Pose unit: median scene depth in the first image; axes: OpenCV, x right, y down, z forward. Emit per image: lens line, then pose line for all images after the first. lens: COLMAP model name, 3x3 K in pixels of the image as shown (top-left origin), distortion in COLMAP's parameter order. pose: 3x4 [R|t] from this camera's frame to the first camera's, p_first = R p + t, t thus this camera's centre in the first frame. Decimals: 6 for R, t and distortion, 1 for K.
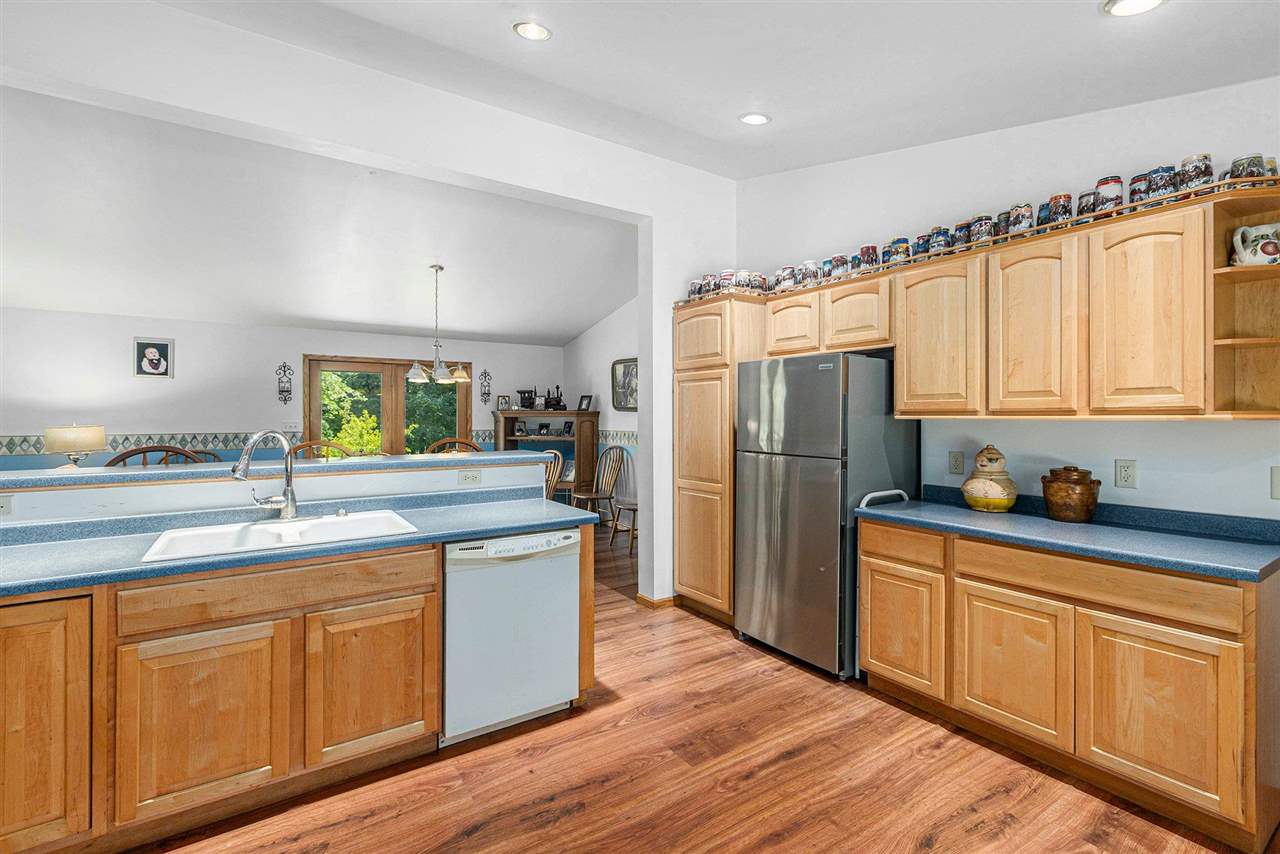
lens RADIAL K [[578.4, 0, 637.5], [0, 578.4, 417.6], [0, 0, 1]] dist [0.010485, 0.000172]
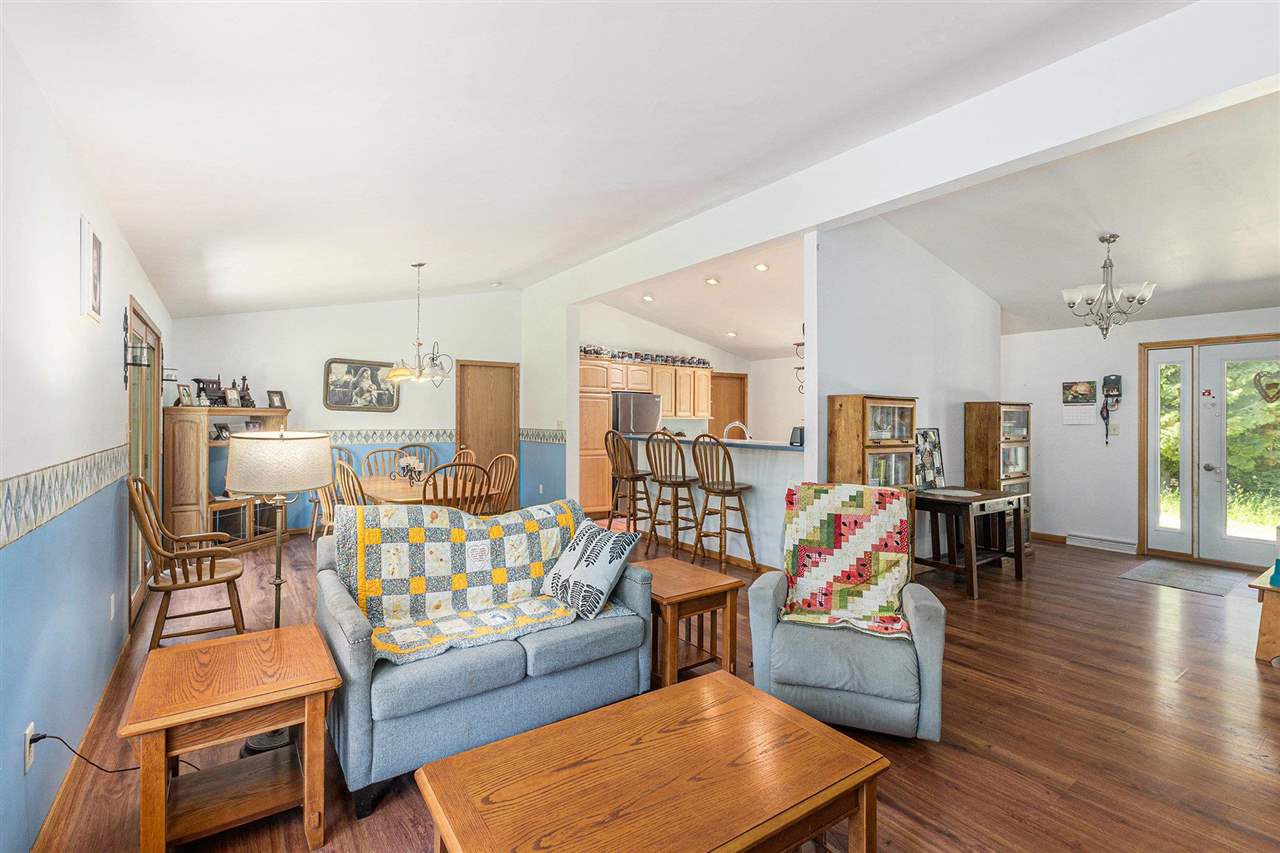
lens RADIAL K [[578.4, 0, 637.5], [0, 578.4, 417.1], [0, 0, 1]] dist [0.010485, 0.000172]
pose [[-0.022211, 0.000579, 0.999753, -2.401349], [0.001314, 0.999999, -0.000550, -0.006373], [-0.999752, 0.001301, -0.022212, 1.162959]]
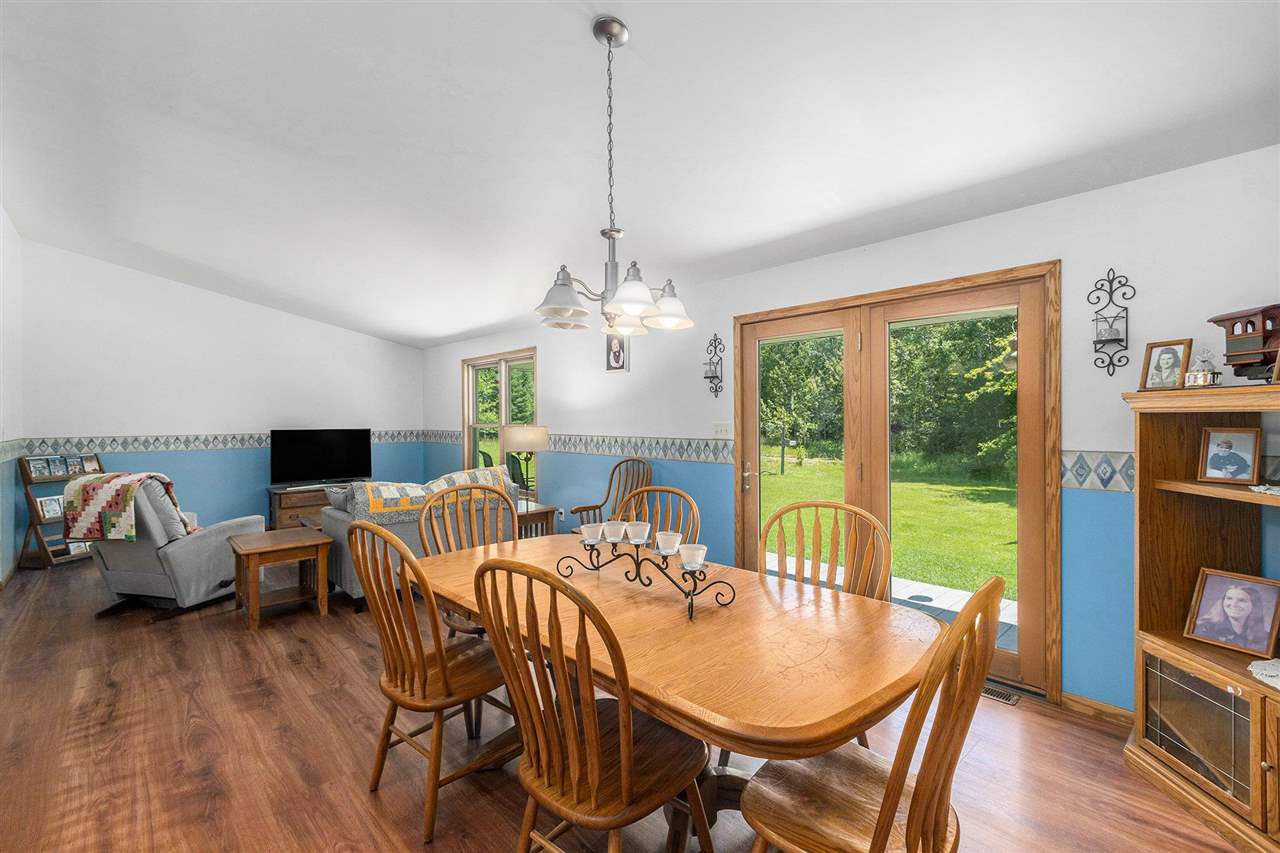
lens RADIAL K [[578.4, 0, 637.5], [0, 578.4, 417.1], [0, 0, 1]] dist [0.010485, 0.000172]
pose [[0.141657, -0.000511, -0.989916, 0.074603], [0.008983, 0.999959, 0.000769, -0.002929], [0.989875, -0.009001, 0.141655, 1.735770]]
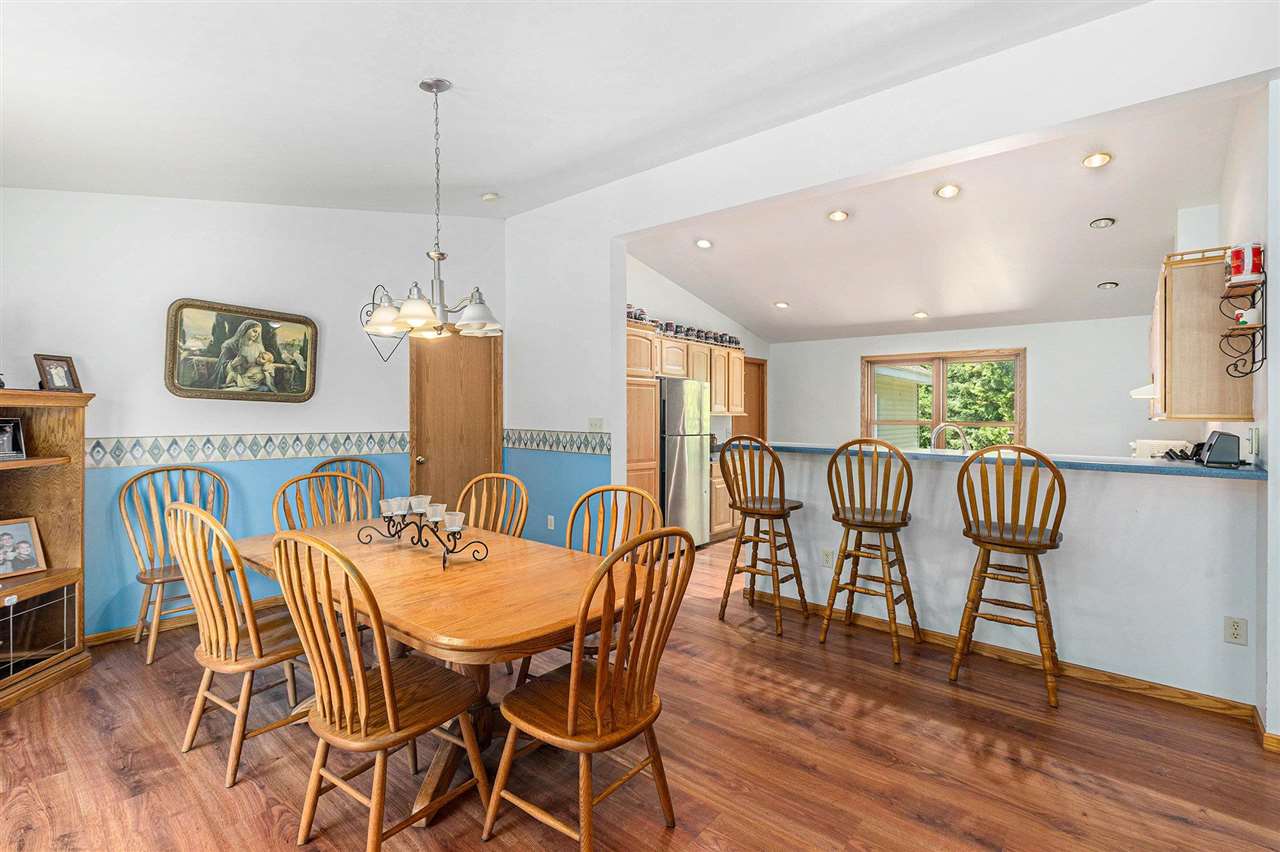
lens RADIAL K [[578.4, 0, 637.5], [0, 578.4, 416.6], [0, 0, 1]] dist [0.010485, 0.000172]
pose [[-0.267891, -0.006916, 0.963424, -1.477759], [-0.003703, 0.999974, 0.006149, -0.007202], [-0.963442, -0.001920, -0.267910, 1.751273]]
